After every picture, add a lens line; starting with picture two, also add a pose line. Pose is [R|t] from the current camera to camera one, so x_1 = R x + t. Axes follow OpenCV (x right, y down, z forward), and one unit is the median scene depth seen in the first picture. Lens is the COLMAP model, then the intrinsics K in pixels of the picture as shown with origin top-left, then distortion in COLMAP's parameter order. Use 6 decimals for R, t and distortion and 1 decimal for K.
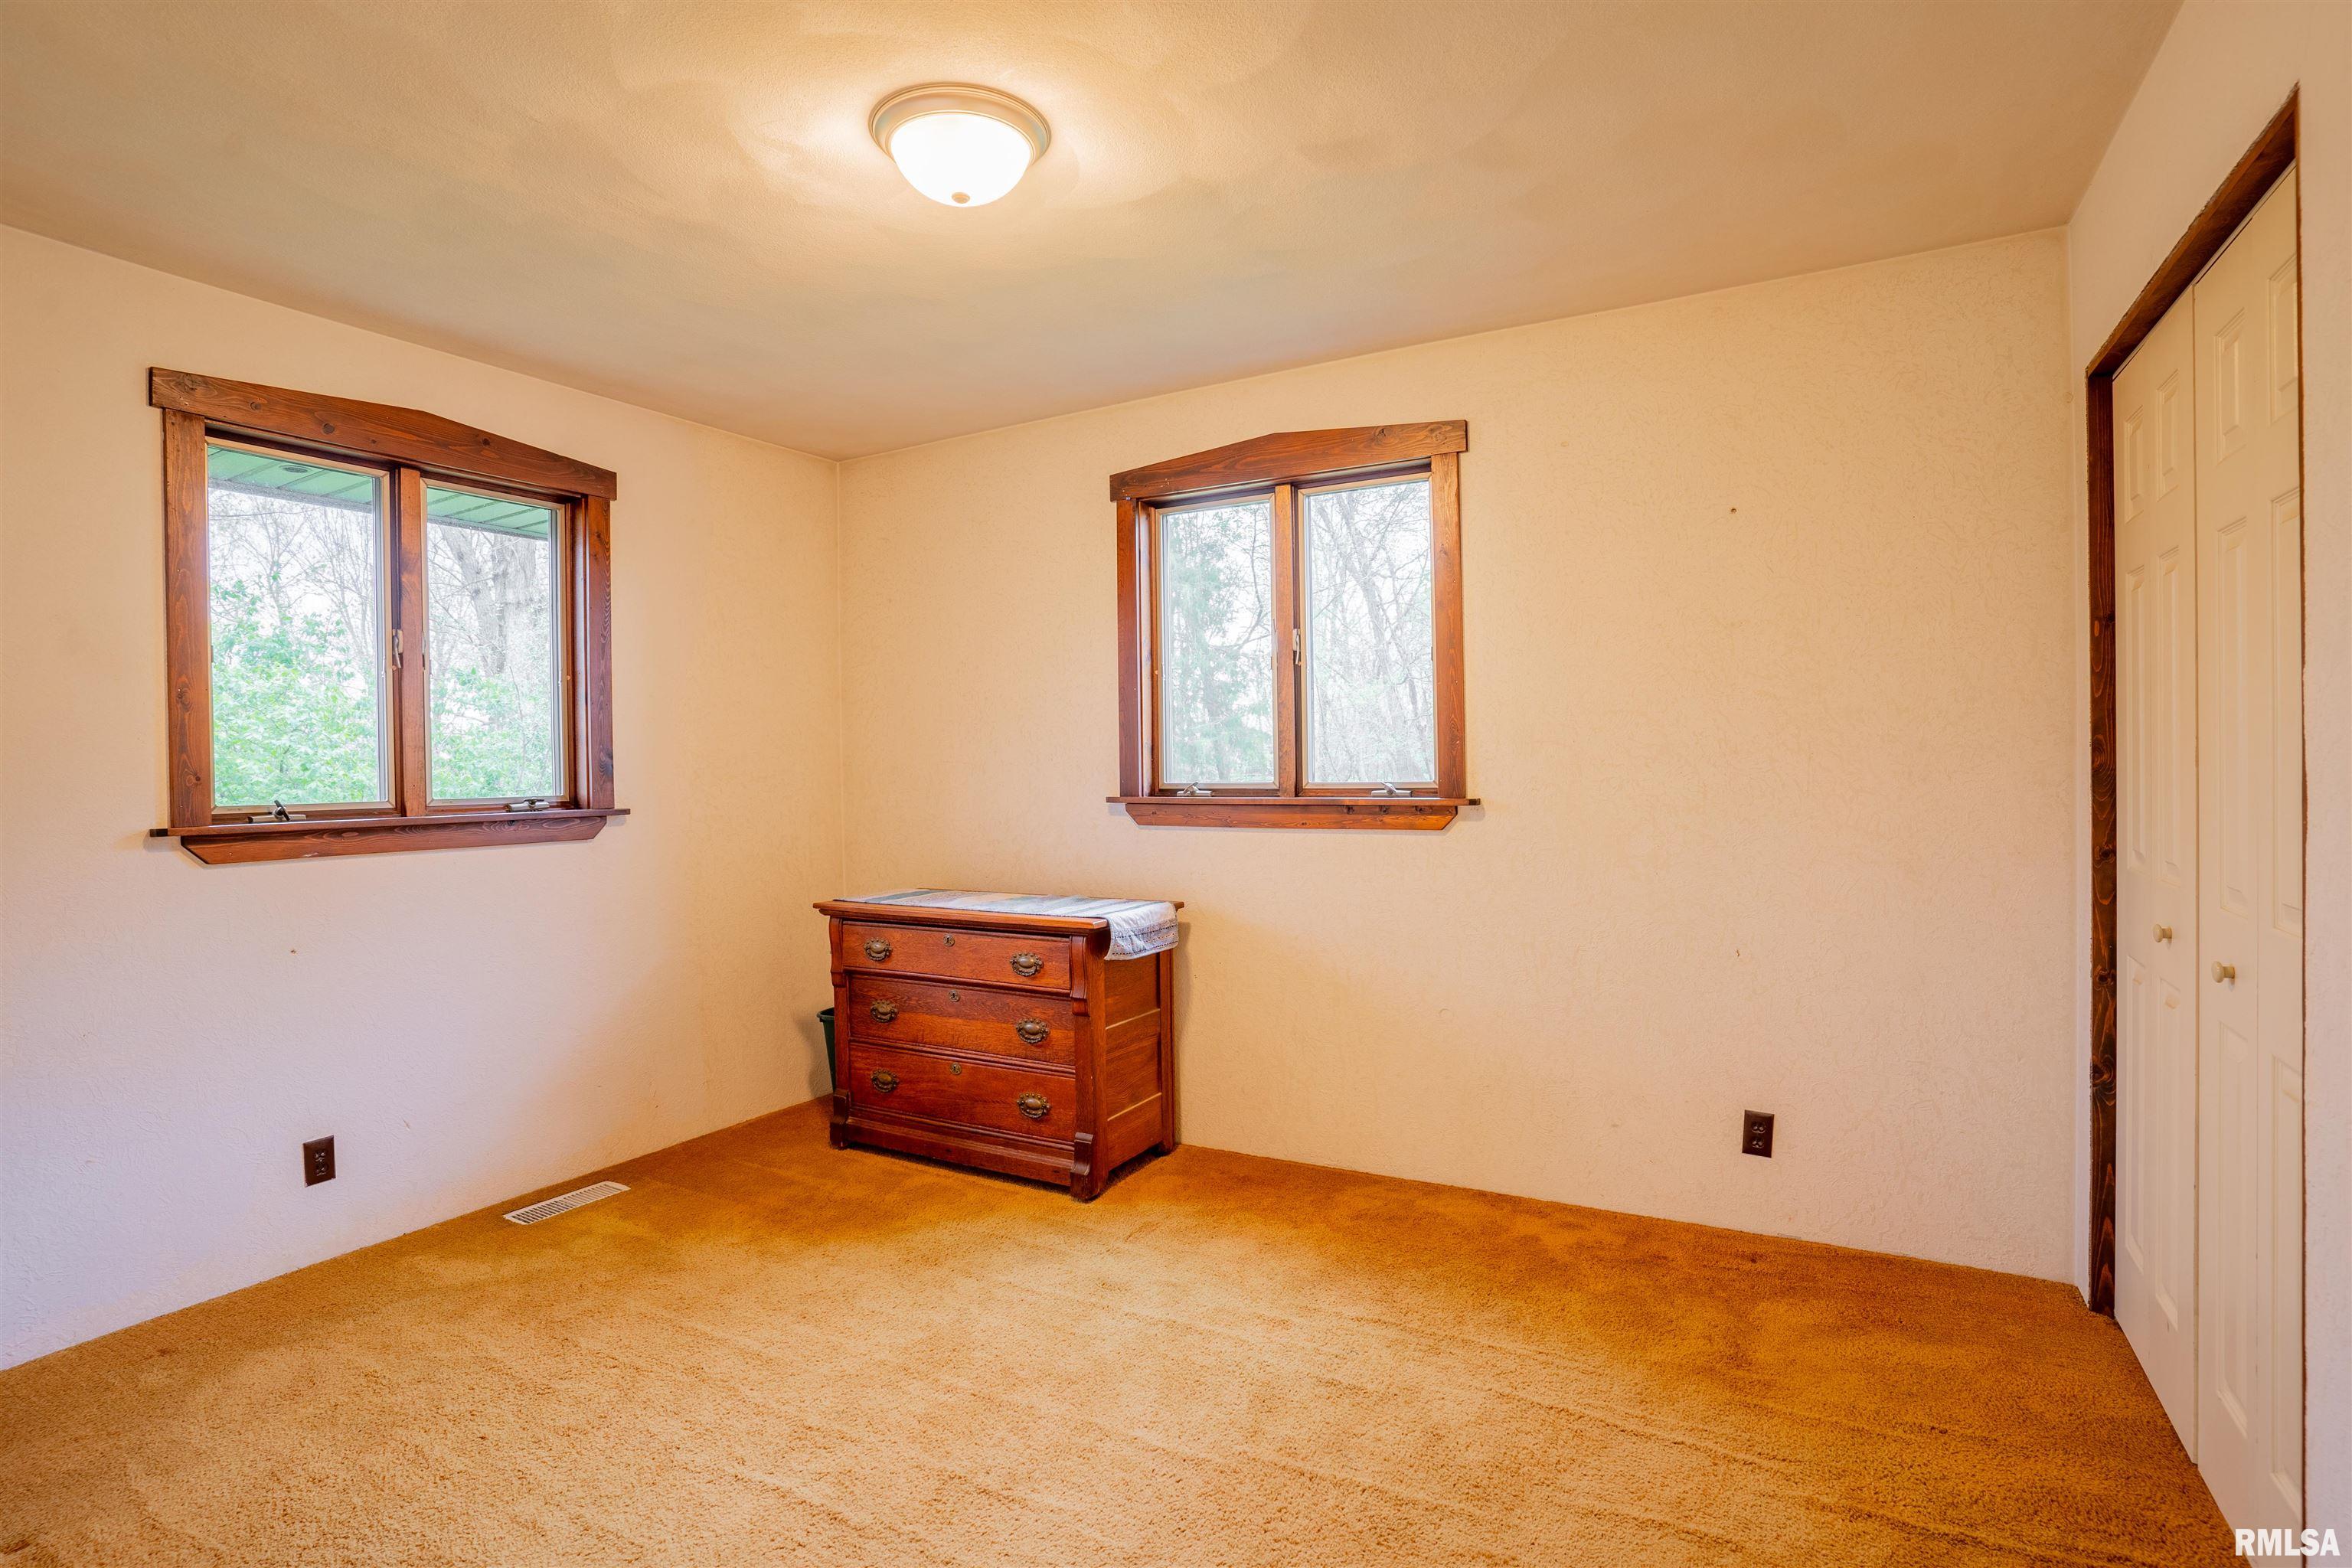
lens RADIAL K [[1123.4, 0, 1179.7], [0, 1123.4, 781.4], [0, 0, 1]] dist [0.002526, -0.000217]
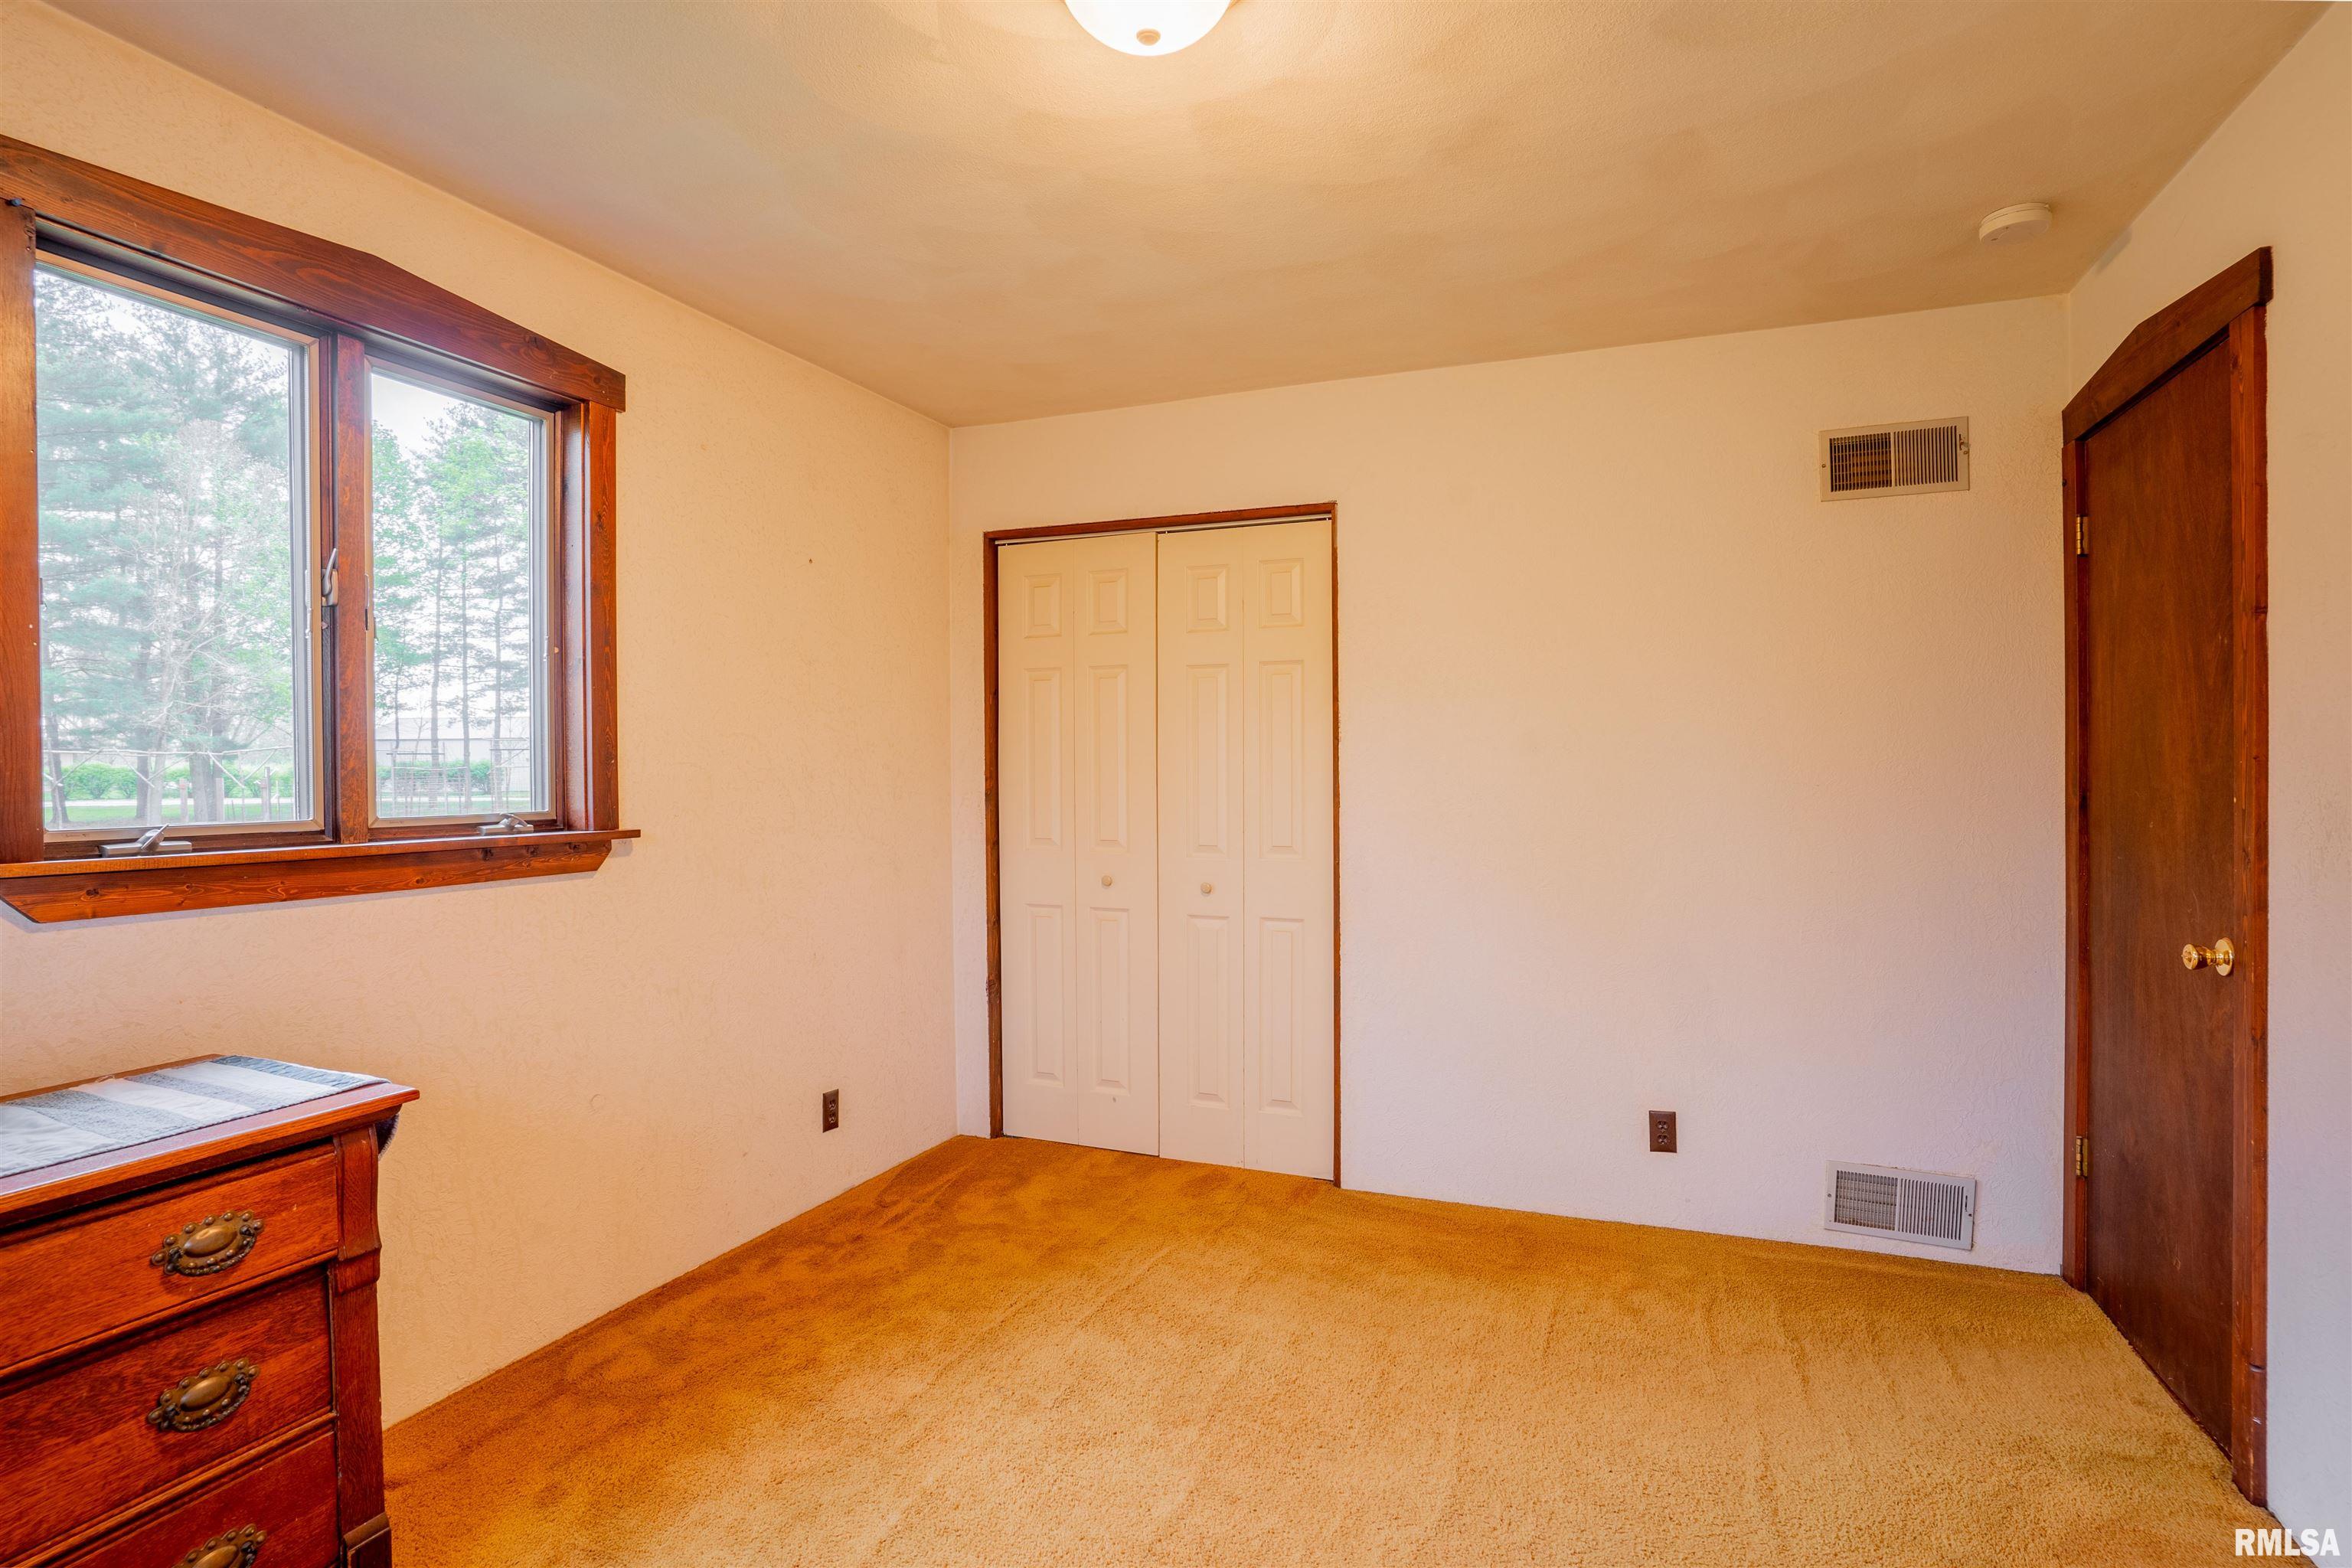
lens RADIAL K [[1164.8, 0, 1164.8], [0, 1164.8, 774.7], [0, 0, 1]] dist [-0.079065, 0.035257]
pose [[-0.090042, 0.012978, 0.995853, -0.604135], [0.020925, 0.999719, -0.011136, -0.007152], [-0.995718, 0.019835, -0.090288, 0.670427]]
